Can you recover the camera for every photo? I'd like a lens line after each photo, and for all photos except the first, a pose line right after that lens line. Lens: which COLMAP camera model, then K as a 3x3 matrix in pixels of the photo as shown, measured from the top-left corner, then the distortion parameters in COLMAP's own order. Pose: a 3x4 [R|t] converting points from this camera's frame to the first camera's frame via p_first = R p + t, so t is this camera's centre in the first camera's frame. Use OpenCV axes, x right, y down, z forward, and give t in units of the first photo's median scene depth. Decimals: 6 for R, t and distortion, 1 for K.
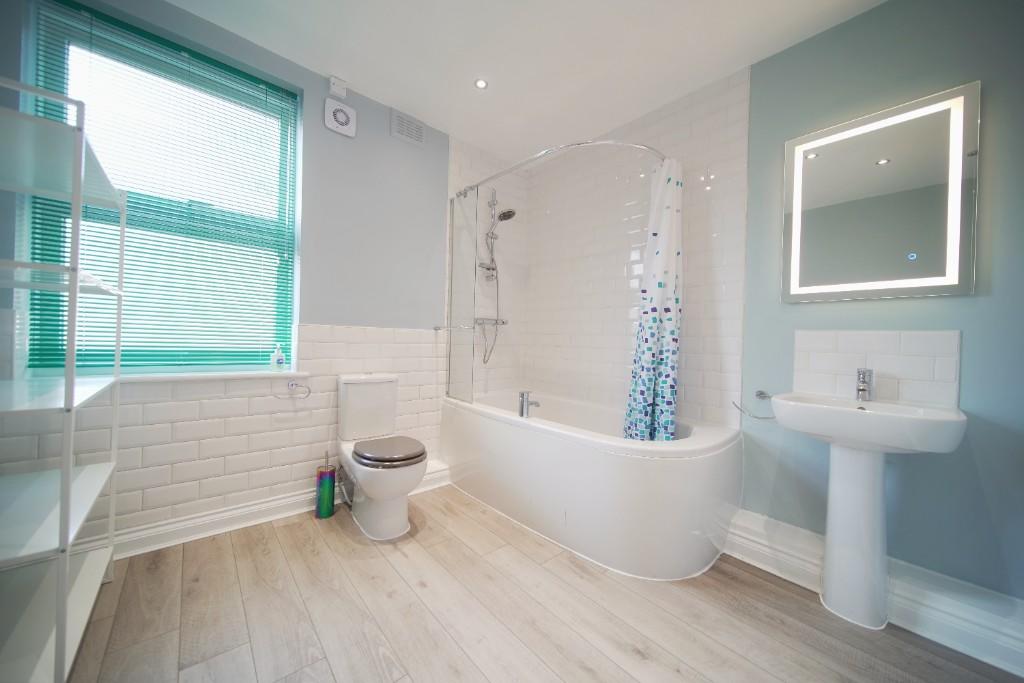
lens RADIAL K [[363.7, 0, 514.0], [0, 363.7, 339.3], [0, 0, 1]] dist [0.000235, 0.000215]
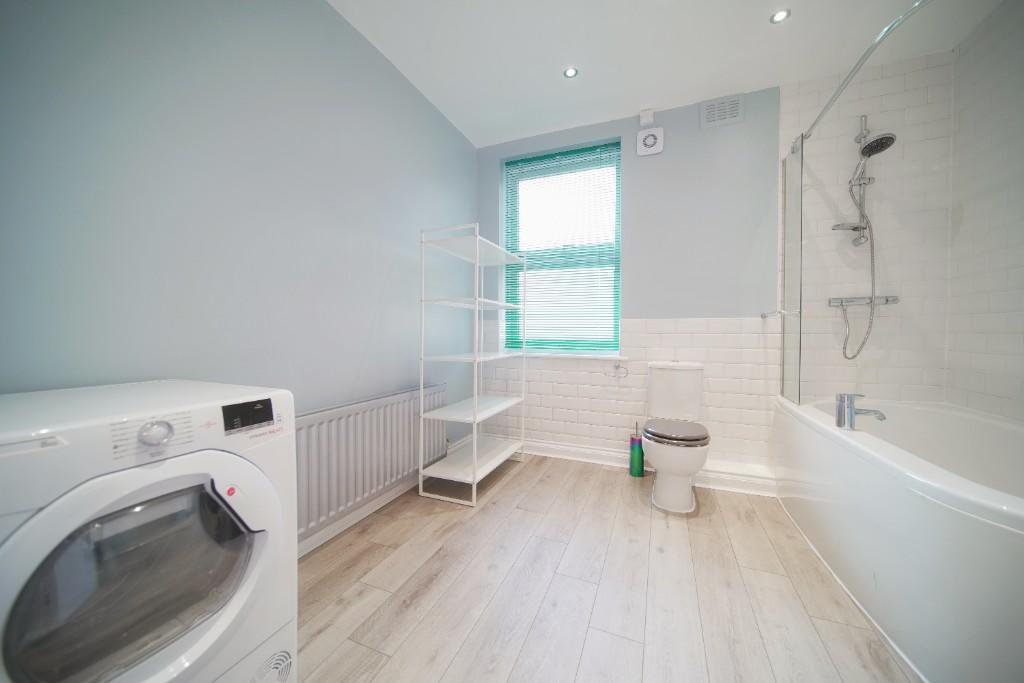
lens RADIAL K [[363.7, 0, 513.1], [0, 363.7, 338.3], [0, 0, 1]] dist [0.000235, 0.000215]
pose [[0.440541, -0.014752, -0.897611, 0.391270], [0.011292, 0.999877, -0.010891, 0.034125], [0.897662, -0.005337, 0.440653, 0.091949]]
